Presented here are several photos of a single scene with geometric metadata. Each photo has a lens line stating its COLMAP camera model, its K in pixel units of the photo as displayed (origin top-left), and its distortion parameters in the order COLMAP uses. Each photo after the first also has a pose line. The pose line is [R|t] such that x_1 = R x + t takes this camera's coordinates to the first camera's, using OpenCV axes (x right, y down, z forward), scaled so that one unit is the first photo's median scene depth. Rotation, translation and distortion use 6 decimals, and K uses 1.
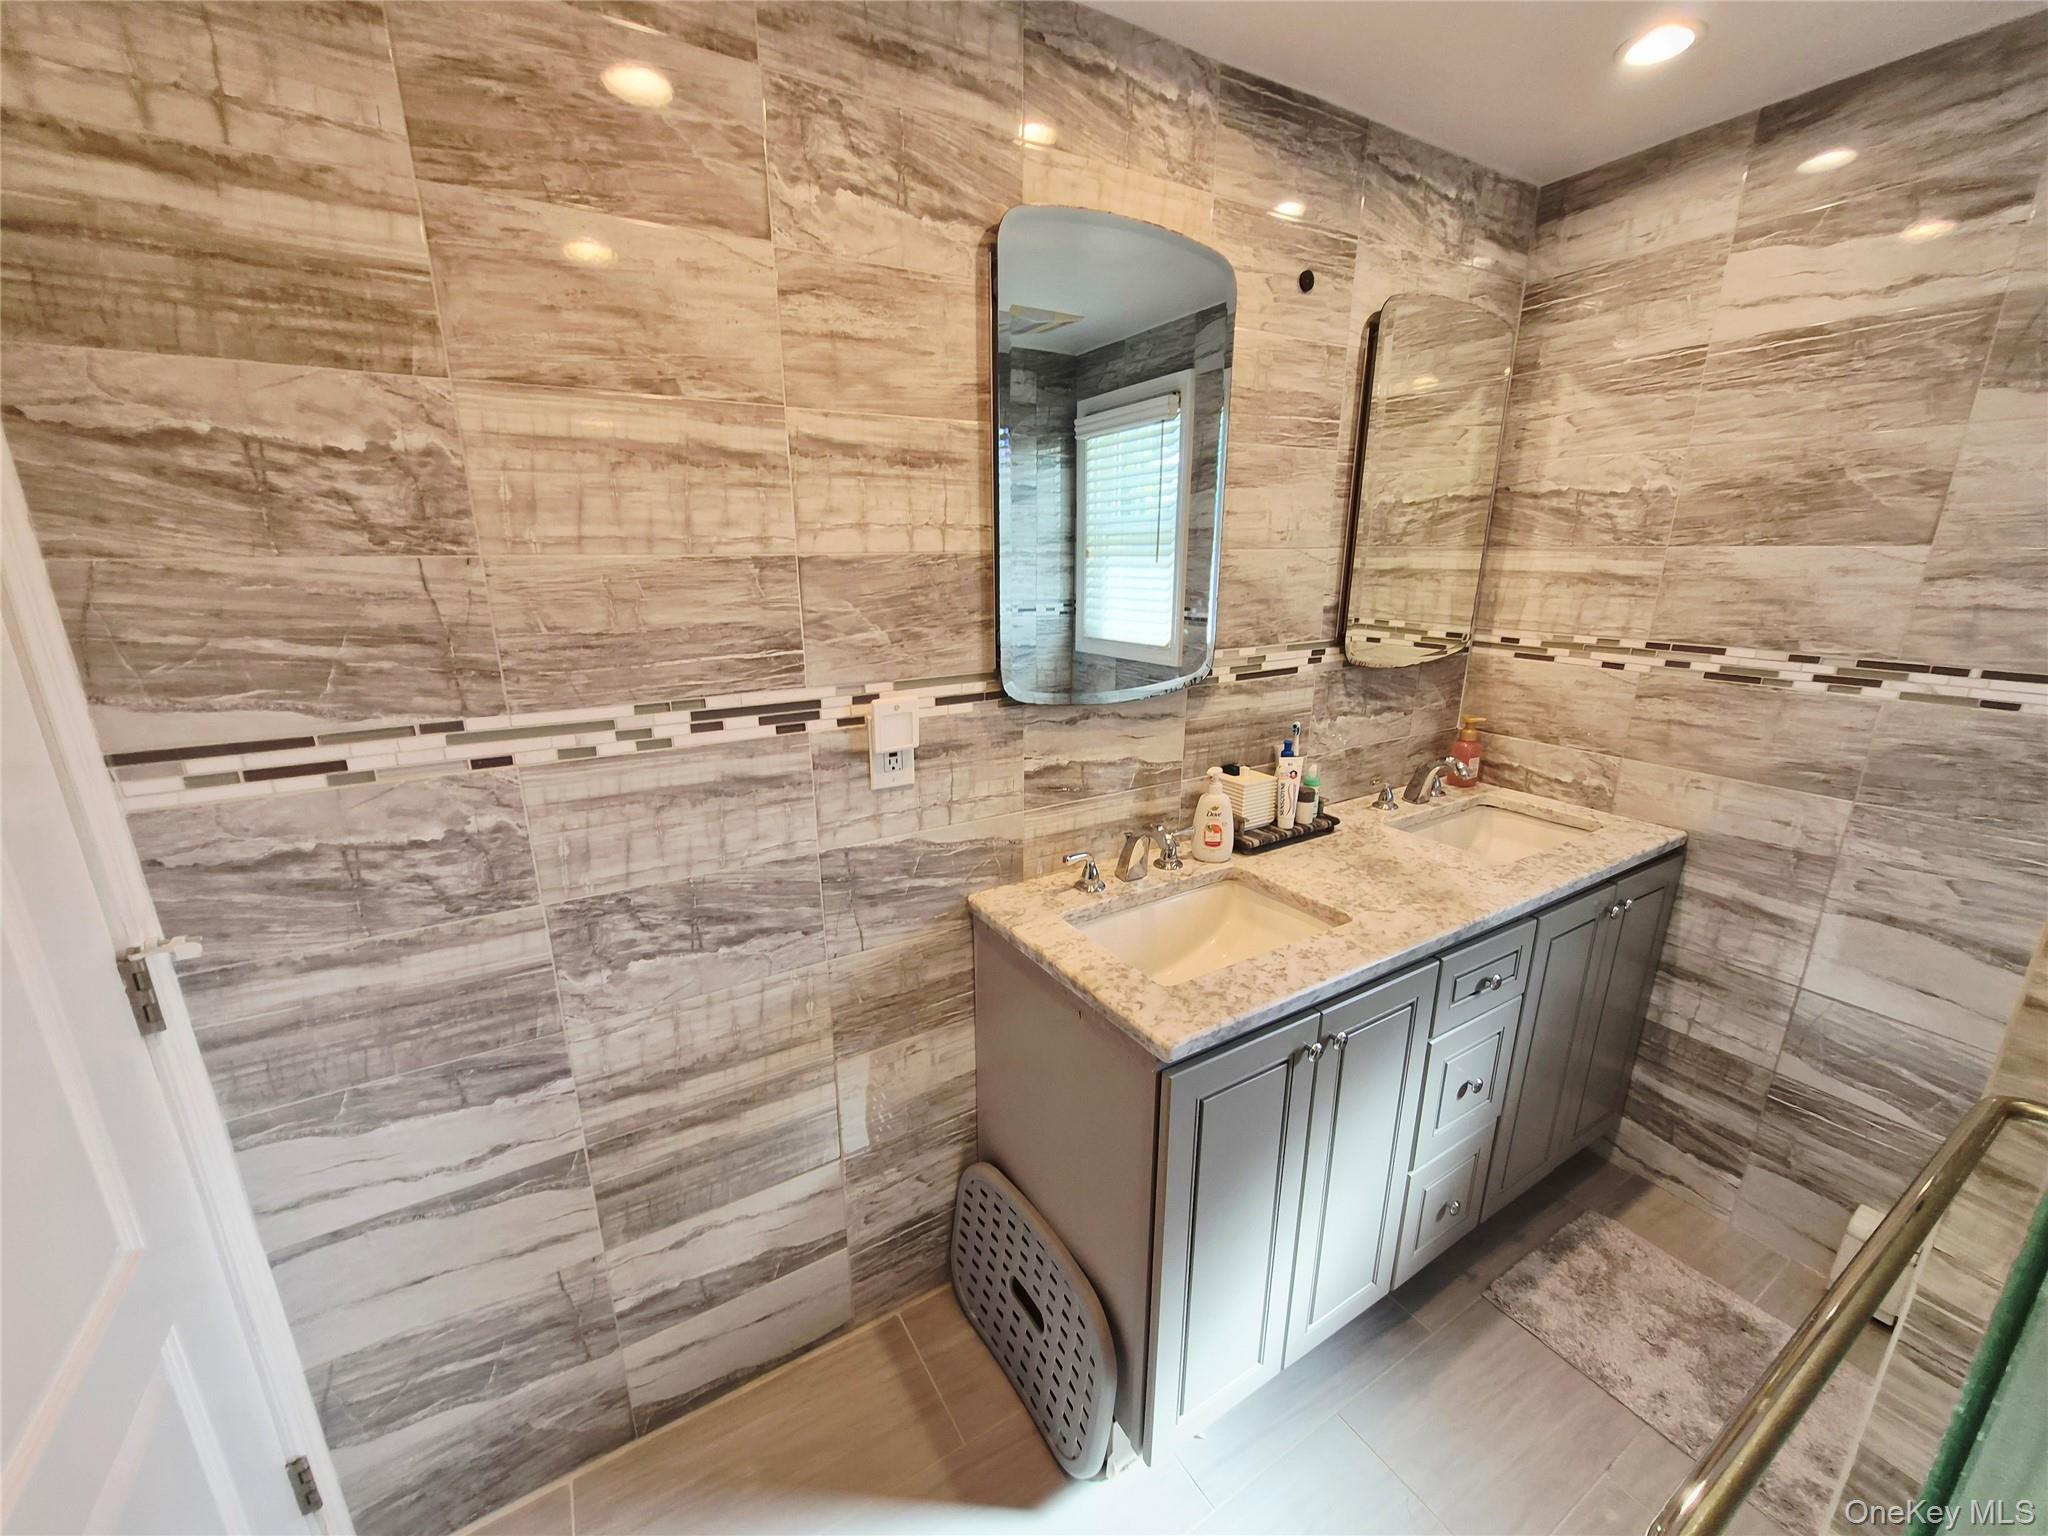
lens RADIAL K [[841.3, 0, 1010.3], [0, 841.3, 792.0], [0, 0, 1]] dist [0.000203, 0.000389]
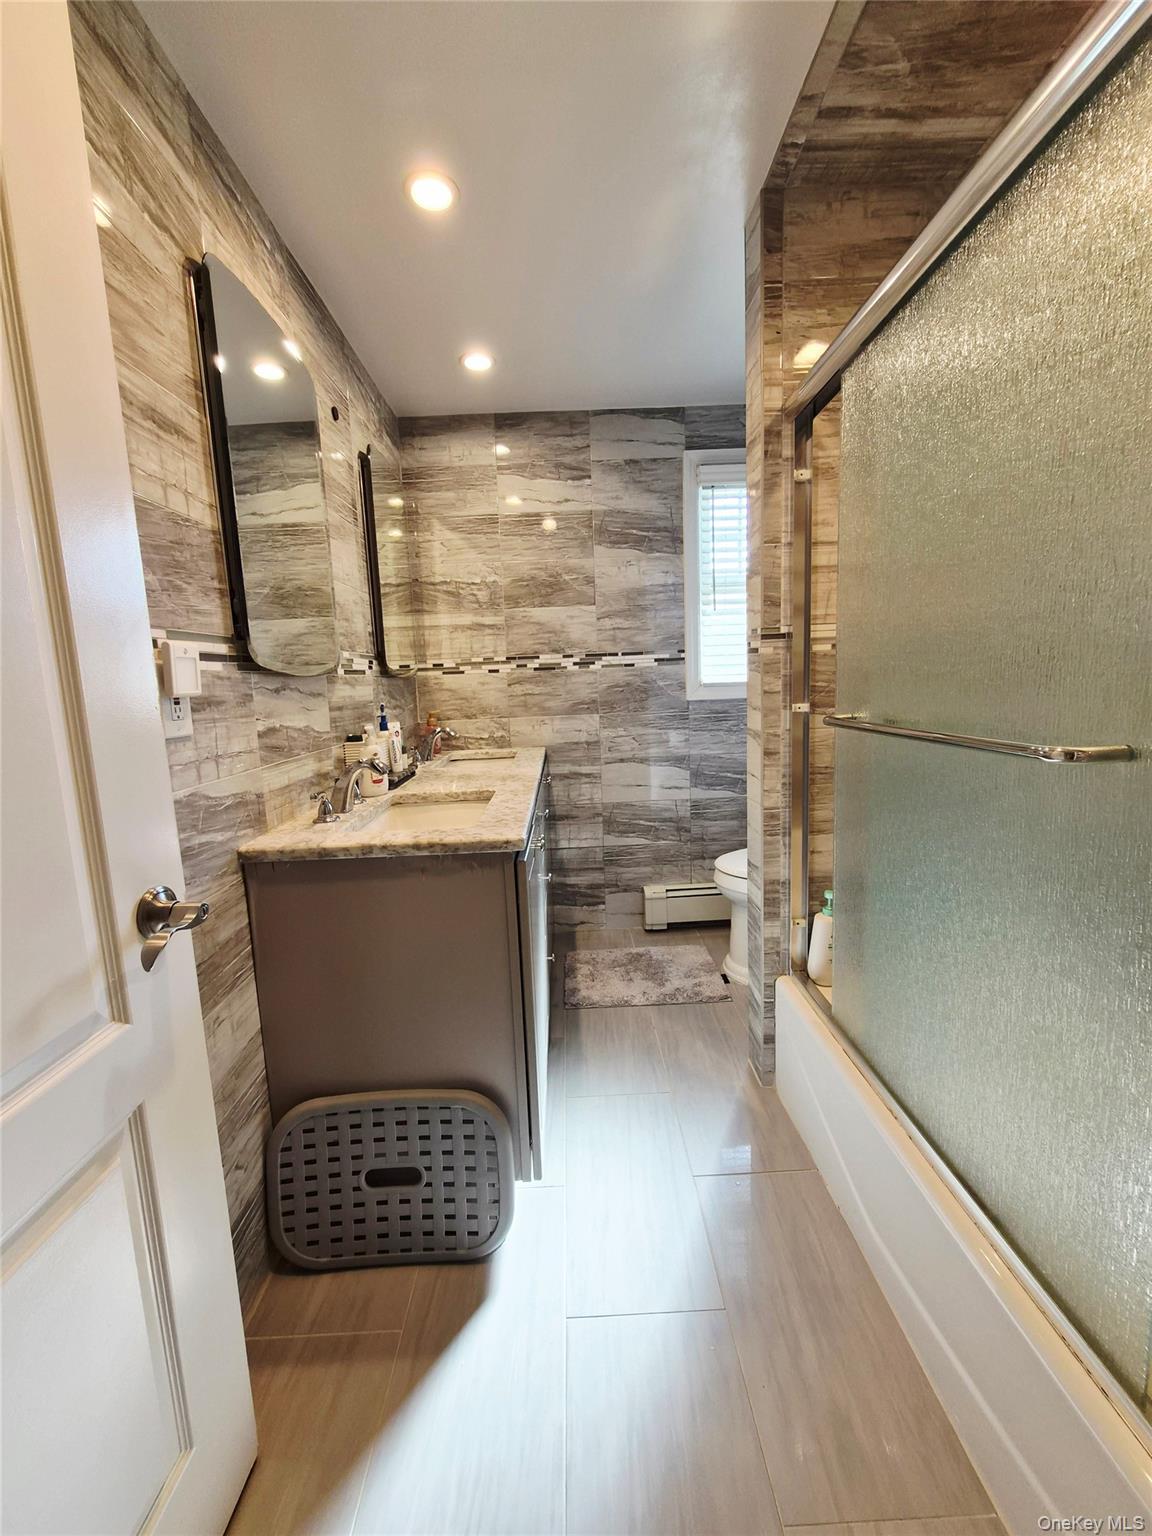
lens RADIAL K [[604.7, 0, 574.8], [0, 604.7, 760.8], [0, 0, 1]] dist [-0.001304, 0.000589]
pose [[0.508862, -0.130214, 0.850943, -0.498745], [0.280343, 0.959675, -0.020792, 0.162435], [-0.813921, 0.249137, 0.524847, 0.249889]]
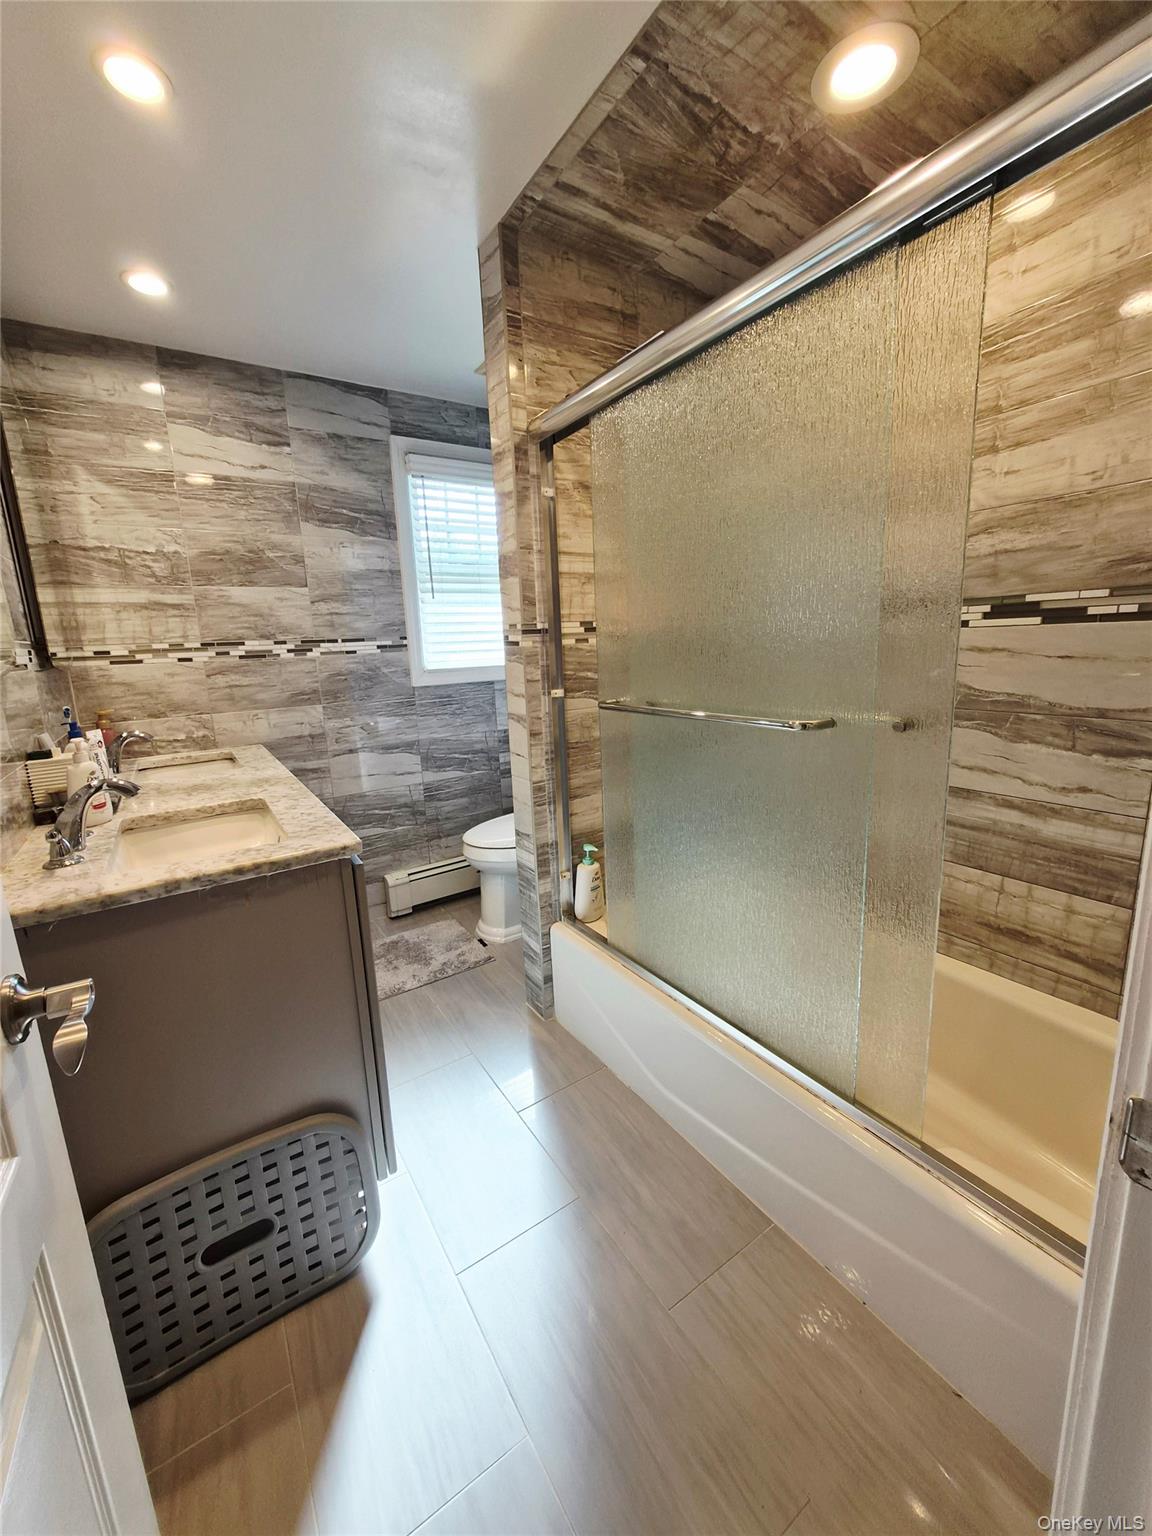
lens RADIAL K [[603.6, 0, 576.4], [0, 603.6, 761.5], [0, 0, 1]] dist [-0.001646, 0.000049]
pose [[-0.034191, -0.187884, 0.981596, -0.627111], [0.322650, 0.927504, 0.188769, 0.069476], [-0.945901, 0.323166, 0.028909, 0.433868]]
